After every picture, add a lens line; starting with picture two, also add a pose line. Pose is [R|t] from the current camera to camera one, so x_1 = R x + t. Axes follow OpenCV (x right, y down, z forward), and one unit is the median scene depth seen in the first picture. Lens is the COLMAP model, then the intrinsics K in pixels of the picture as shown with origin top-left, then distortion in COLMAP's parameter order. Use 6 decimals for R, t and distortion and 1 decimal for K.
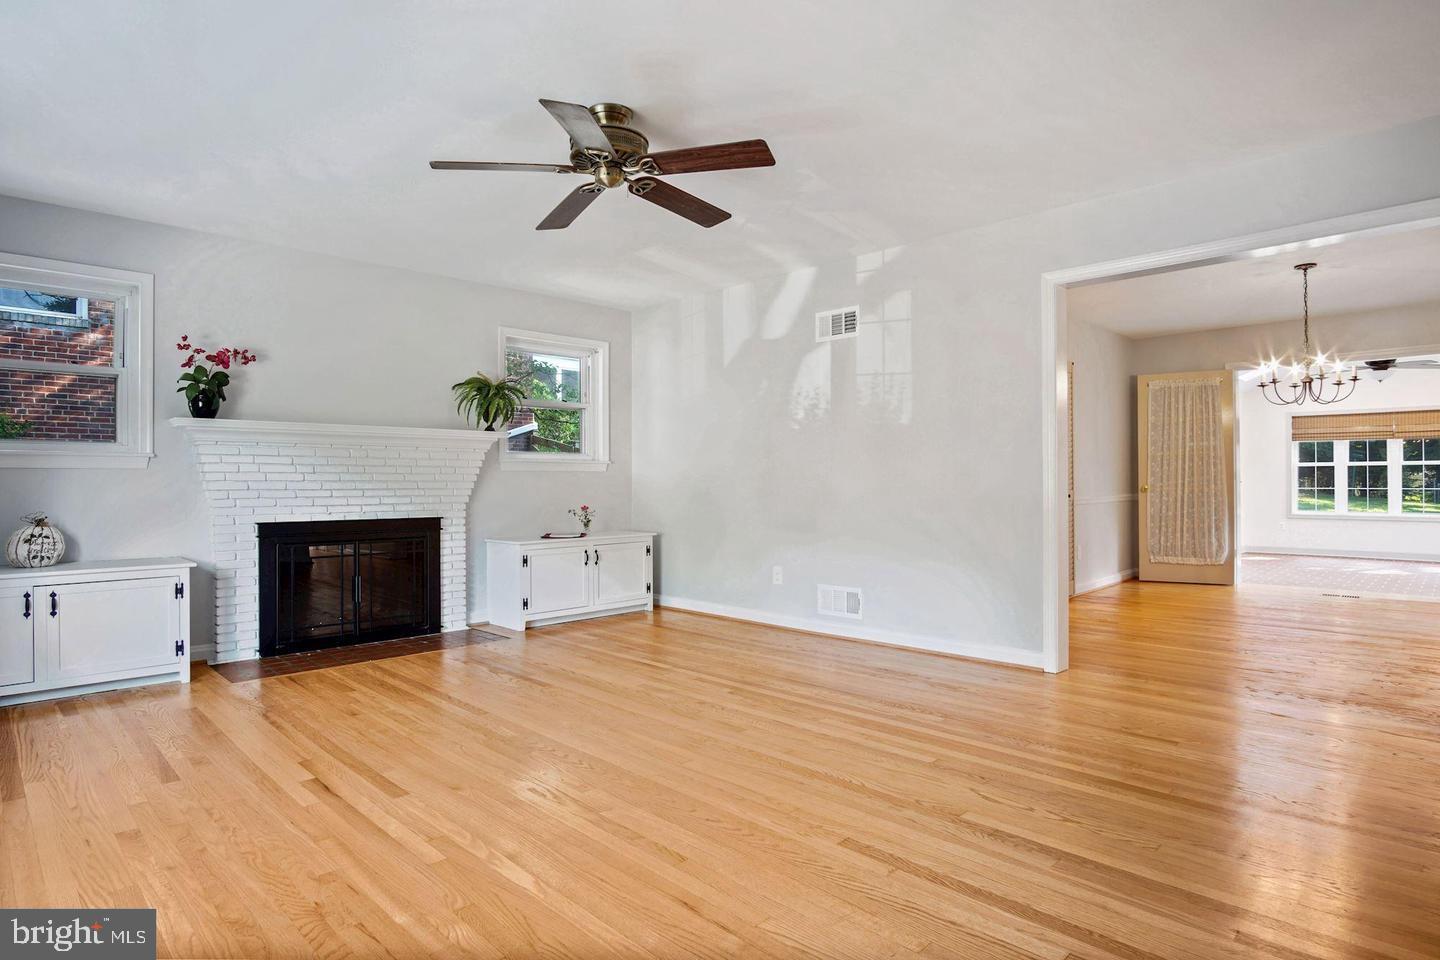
lens RADIAL K [[771.0, 0, 720.0], [0, 771.0, 480.0], [0, 0, 1]] dist [-0.031812, -0.000972]
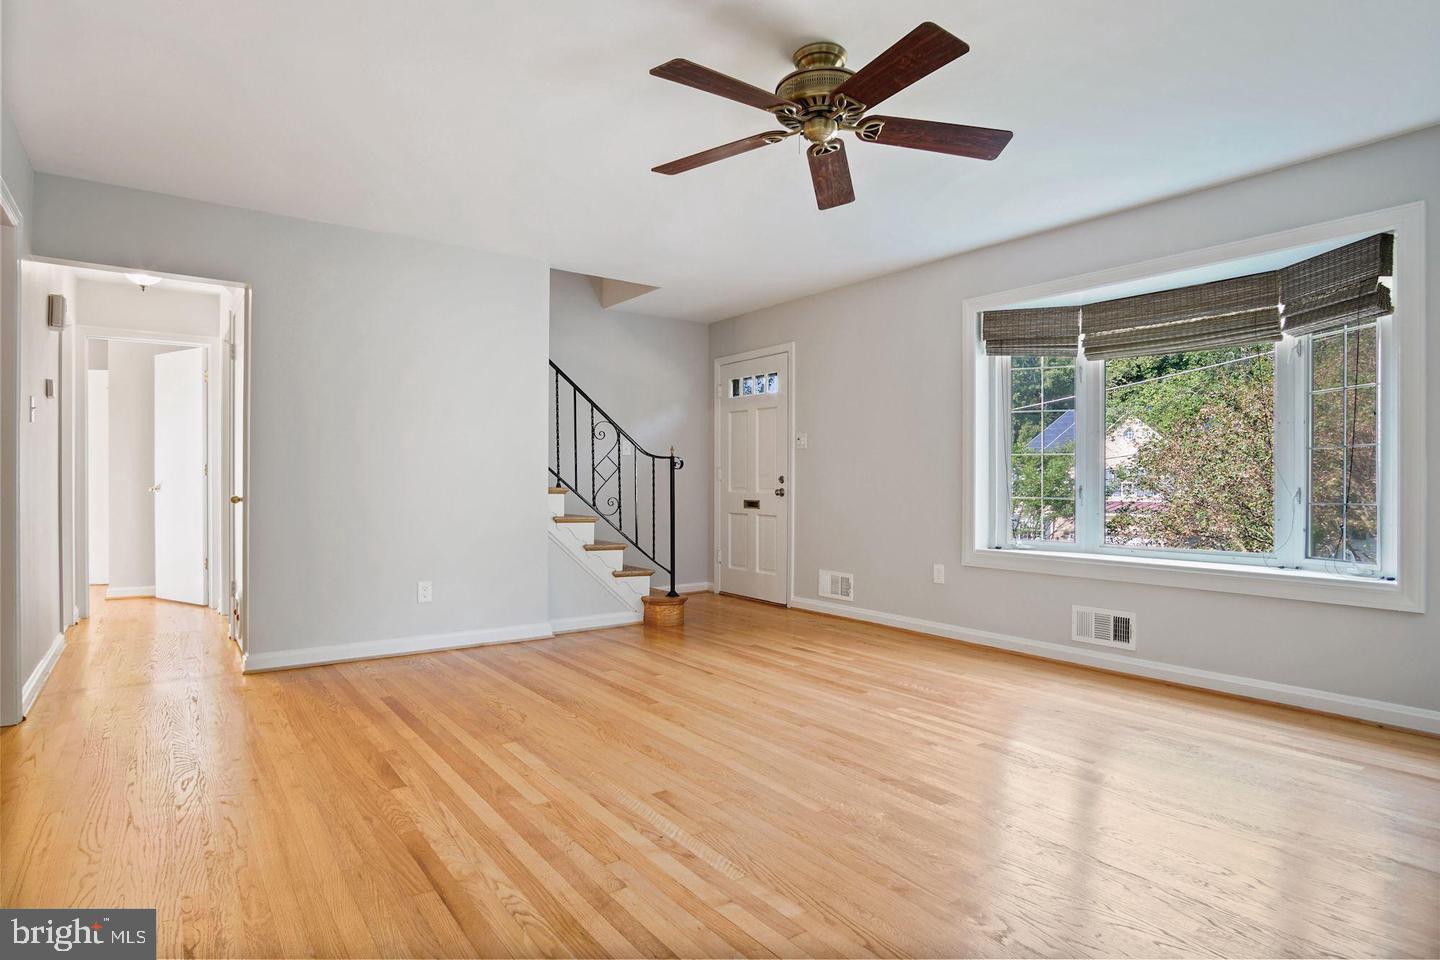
lens RADIAL K [[771.0, 0, 720.0], [0, 771.0, 480.0], [0, 0, 1]] dist [-0.031812, -0.000972]
pose [[-0.988902, -0.000089, 0.148571, -0.107330], [-0.000949, 0.999983, -0.005723, 0.004760], [-0.148568, -0.005800, -0.988885, 1.266639]]
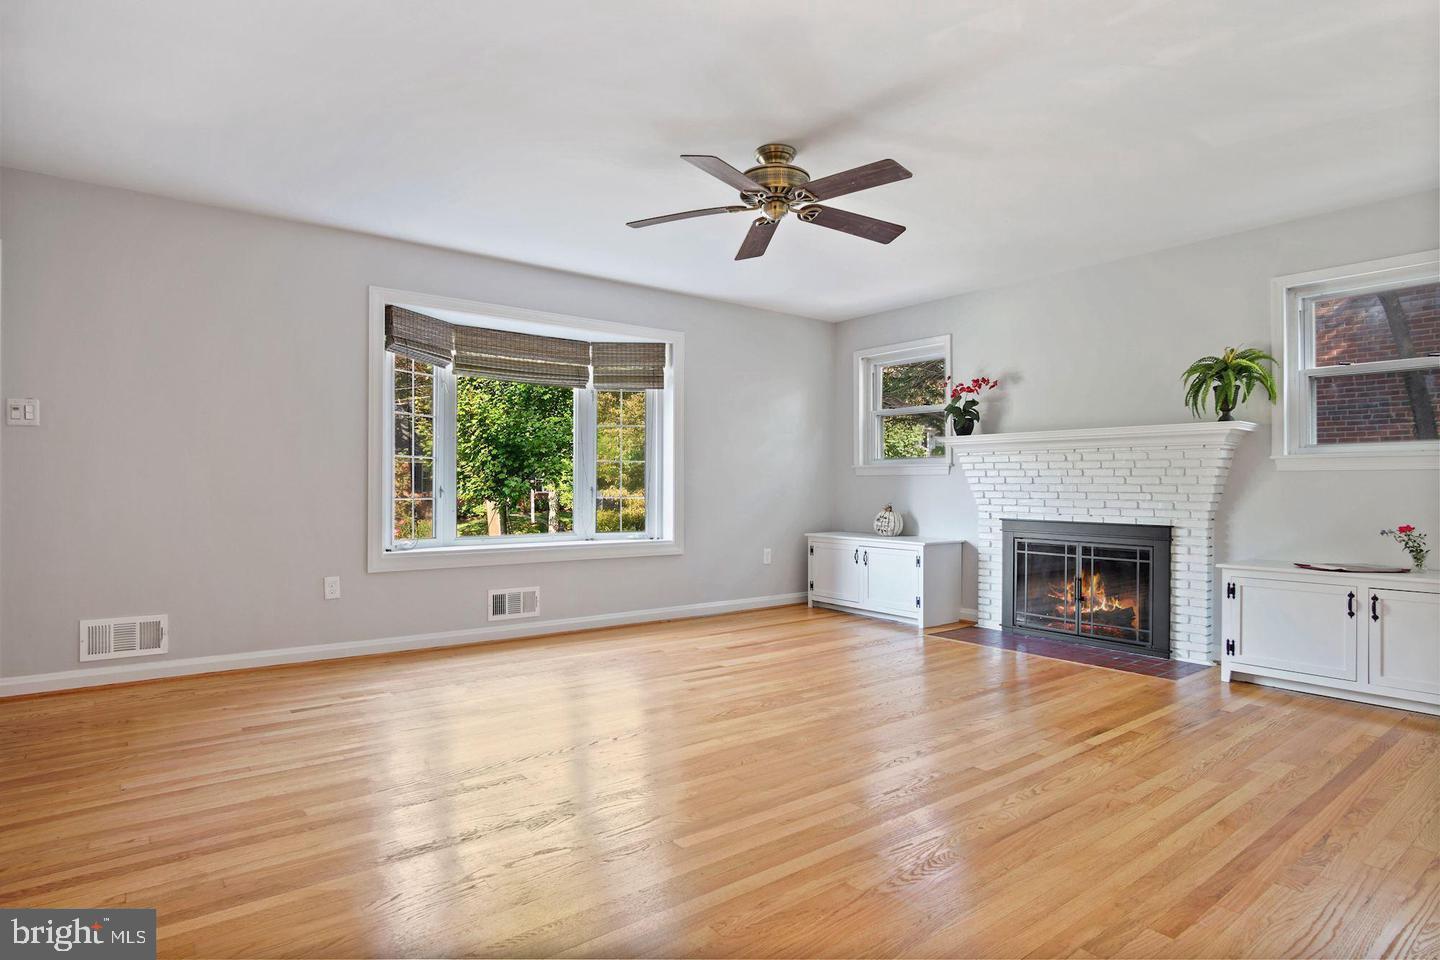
lens RADIAL K [[771.0, 0, 720.0], [0, 771.0, 480.0], [0, 0, 1]] dist [-0.031812, -0.000972]
pose [[-0.121828, -0.002751, -0.992547, 0.658937], [-0.001468, 0.999996, -0.002592, -0.000550], [0.992550, 0.001141, -0.121831, 0.714043]]
